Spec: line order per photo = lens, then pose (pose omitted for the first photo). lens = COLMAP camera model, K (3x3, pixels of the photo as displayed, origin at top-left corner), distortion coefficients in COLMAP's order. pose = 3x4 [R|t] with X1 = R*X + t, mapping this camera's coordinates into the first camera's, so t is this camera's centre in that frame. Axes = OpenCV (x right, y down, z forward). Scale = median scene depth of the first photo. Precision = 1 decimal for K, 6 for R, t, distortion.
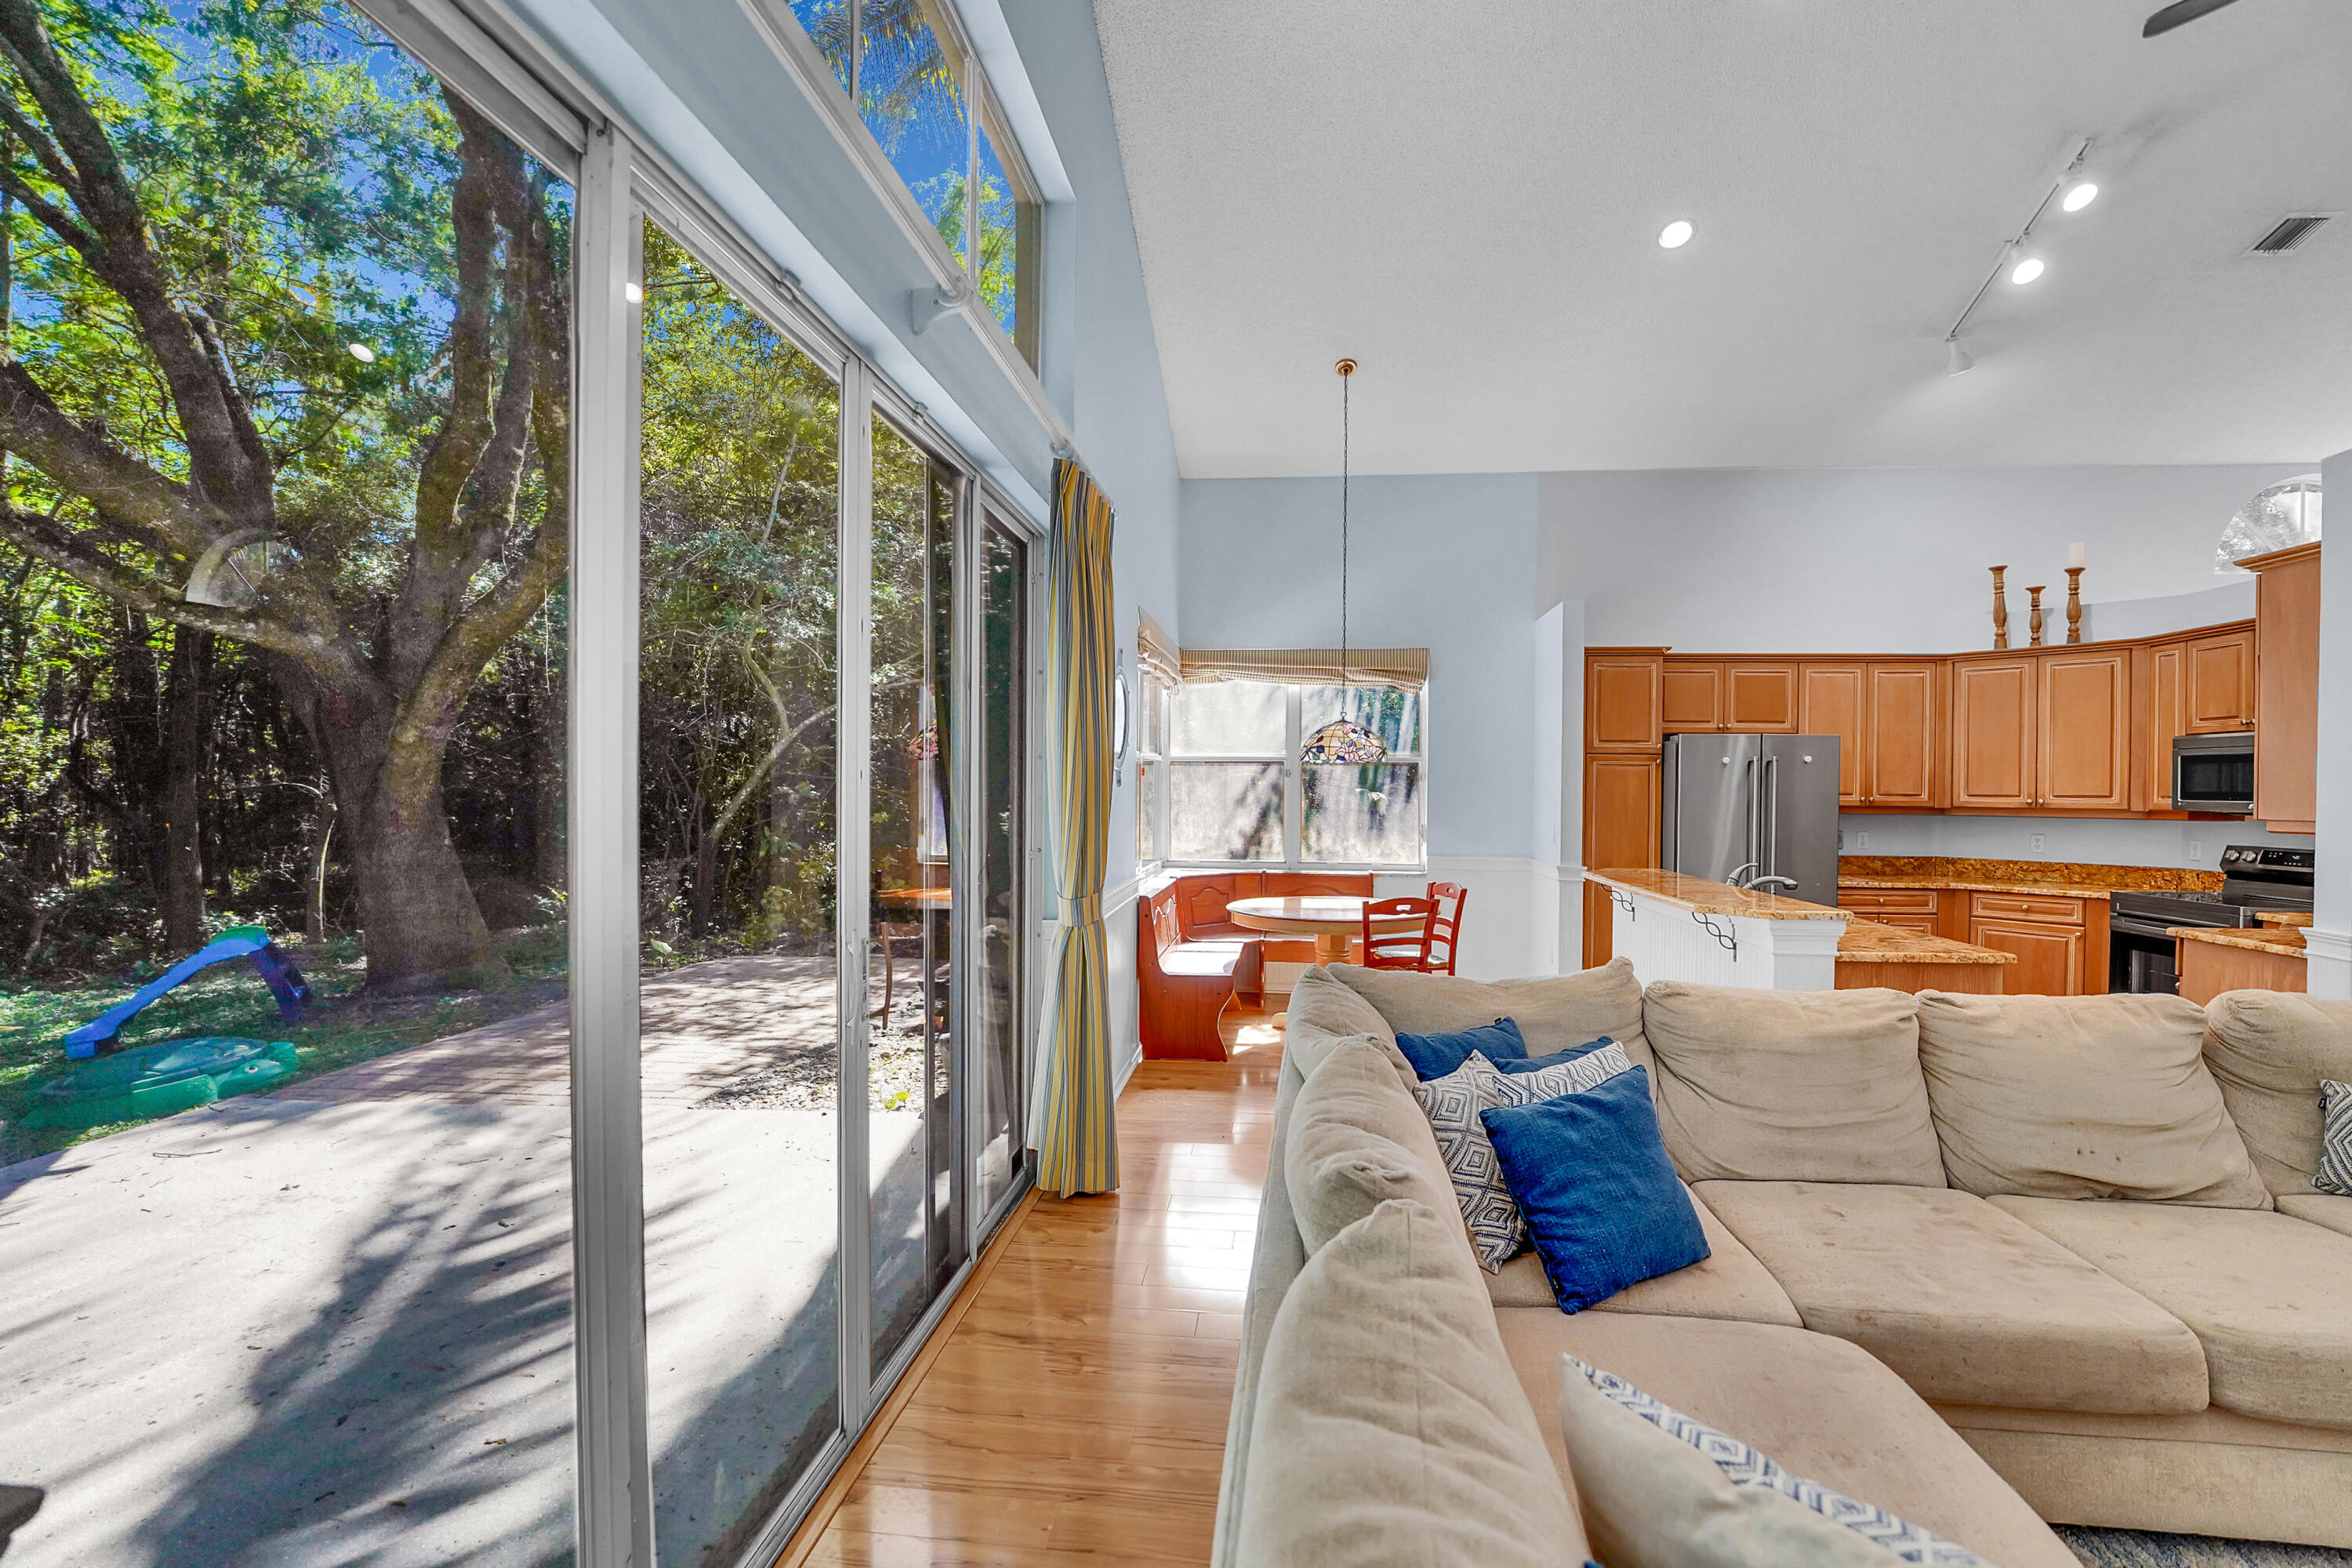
lens RADIAL K [[968.6, 0, 1173.8], [0, 968.6, 793.6], [0, 0, 1]] dist [-0.038566, 0.004967]
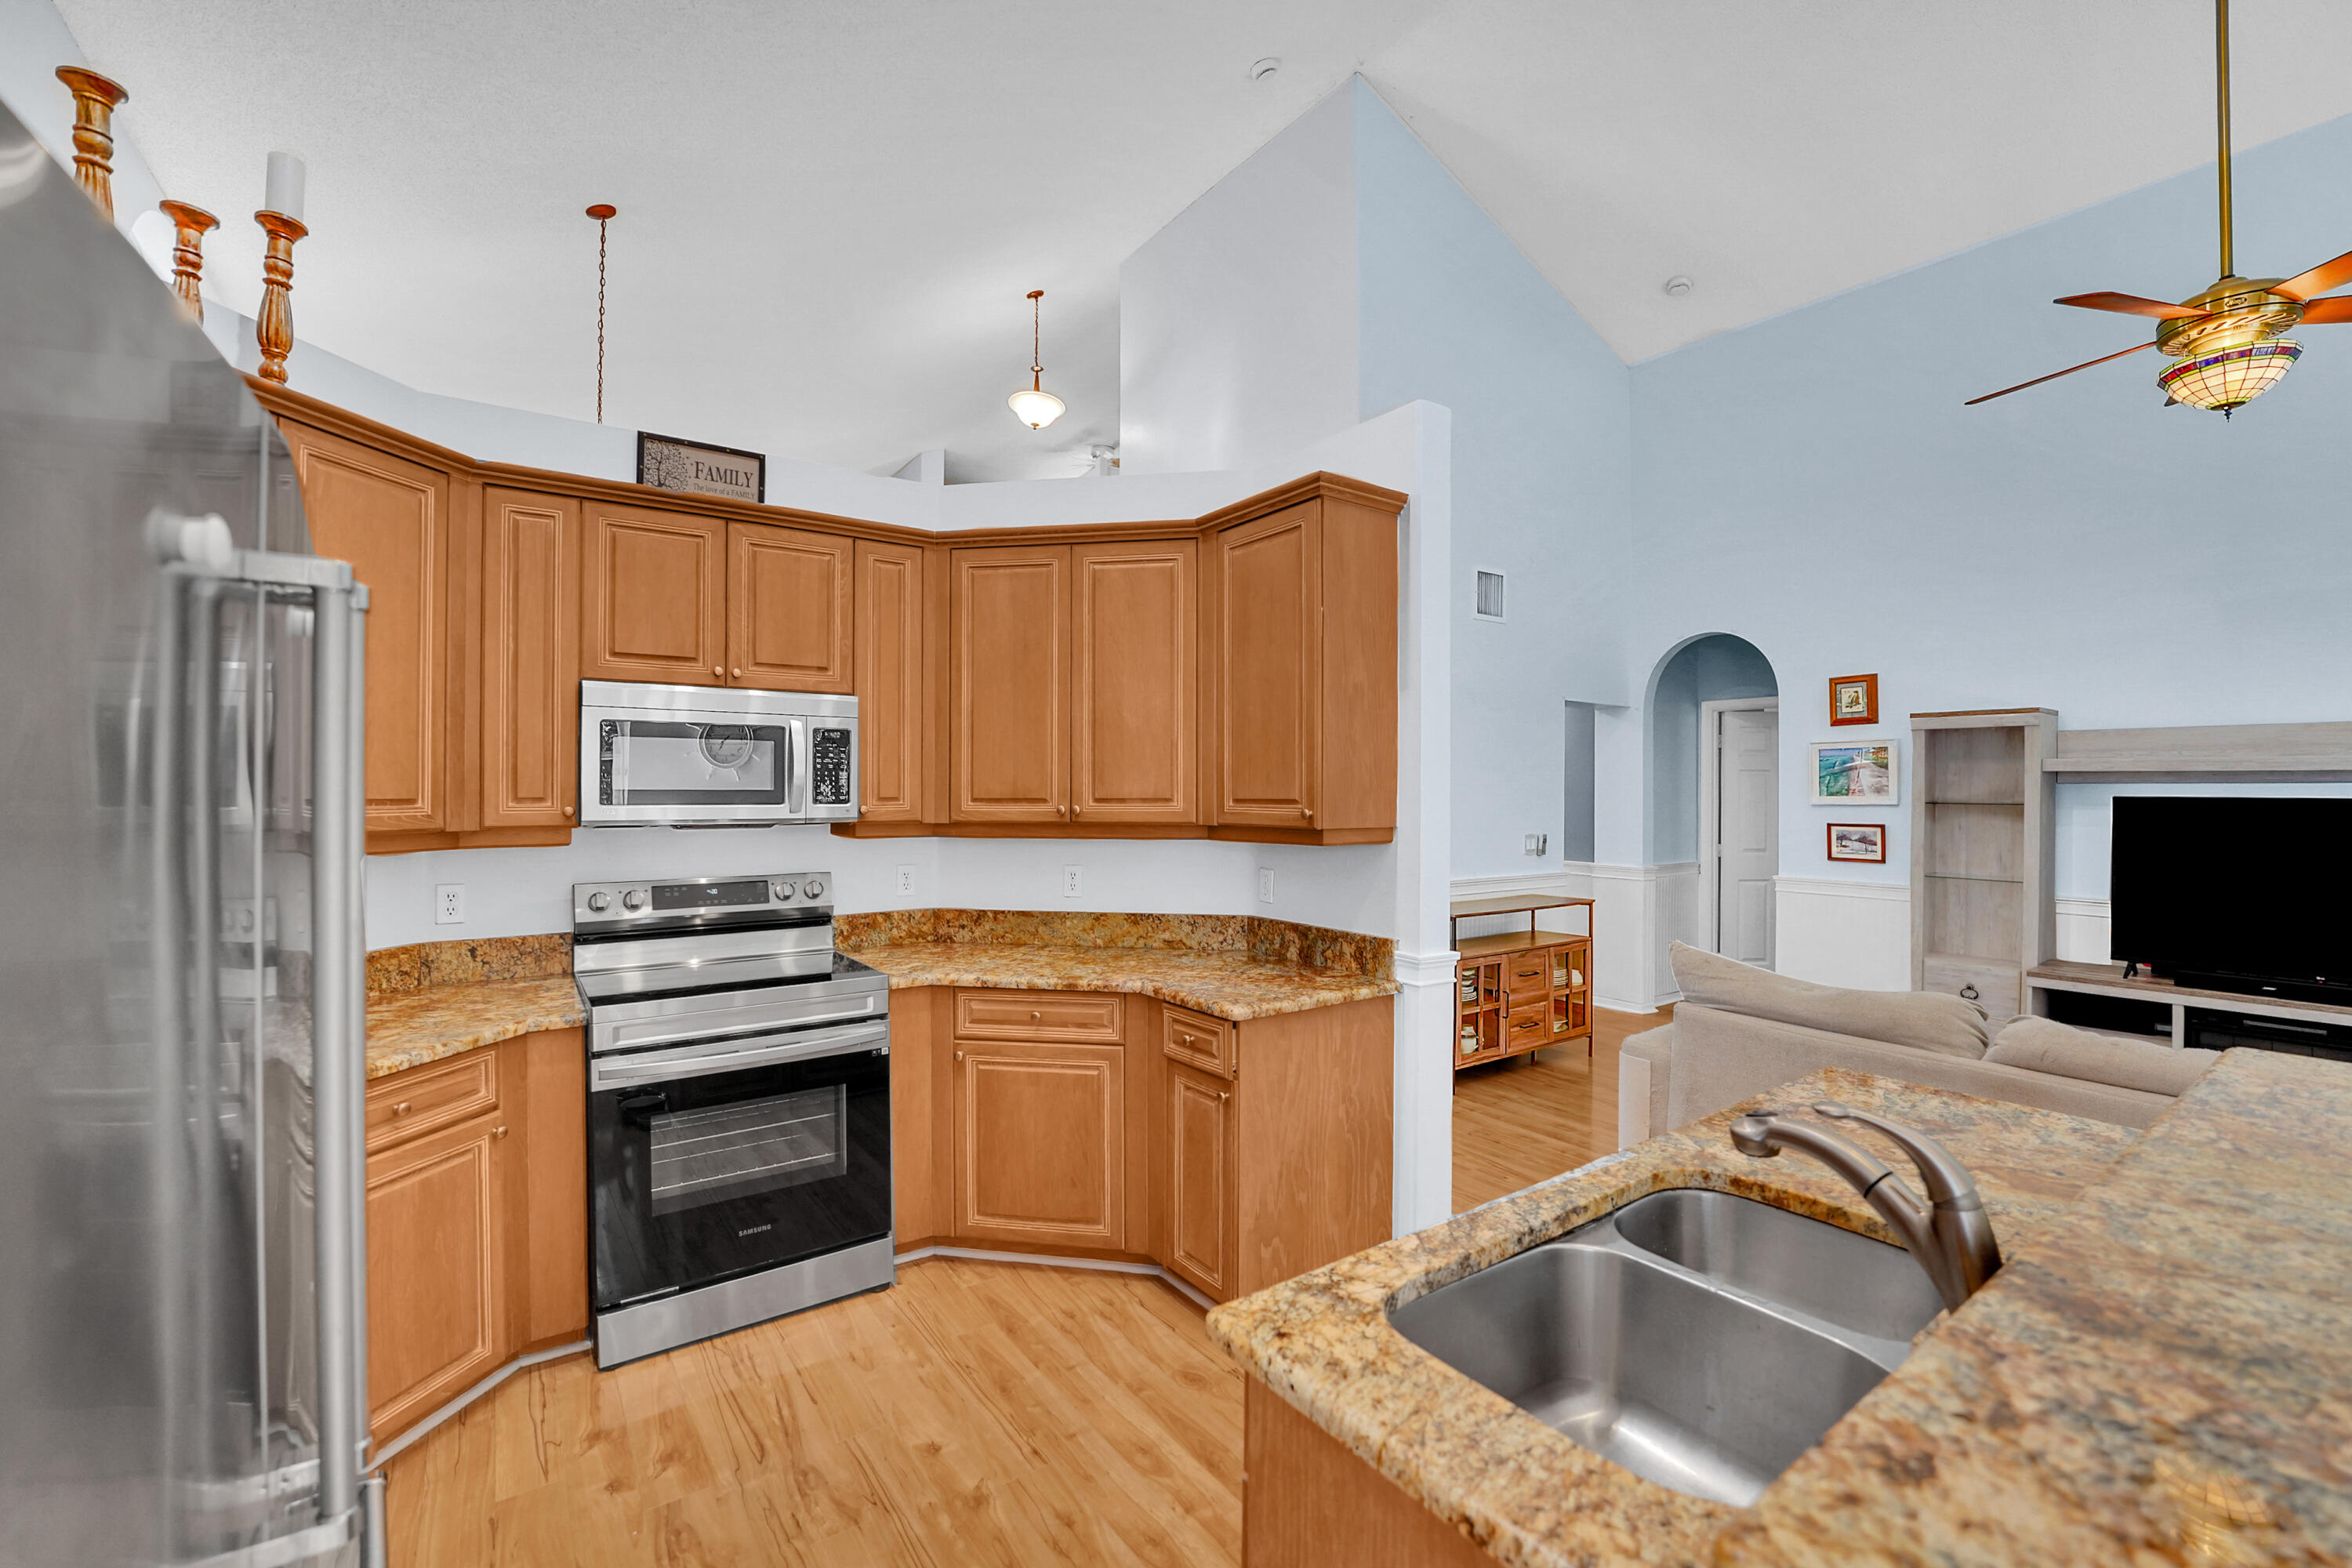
lens RADIAL K [[972.8, 0, 1173.5], [0, 972.8, 789.8], [0, 0, 1]] dist [-0.025094, 0.000711]
pose [[-0.674990, -0.010167, 0.737757, 0.464099], [-0.001952, 0.999926, 0.011994, -0.008621], [-0.737824, 0.006656, -0.674960, 1.107202]]
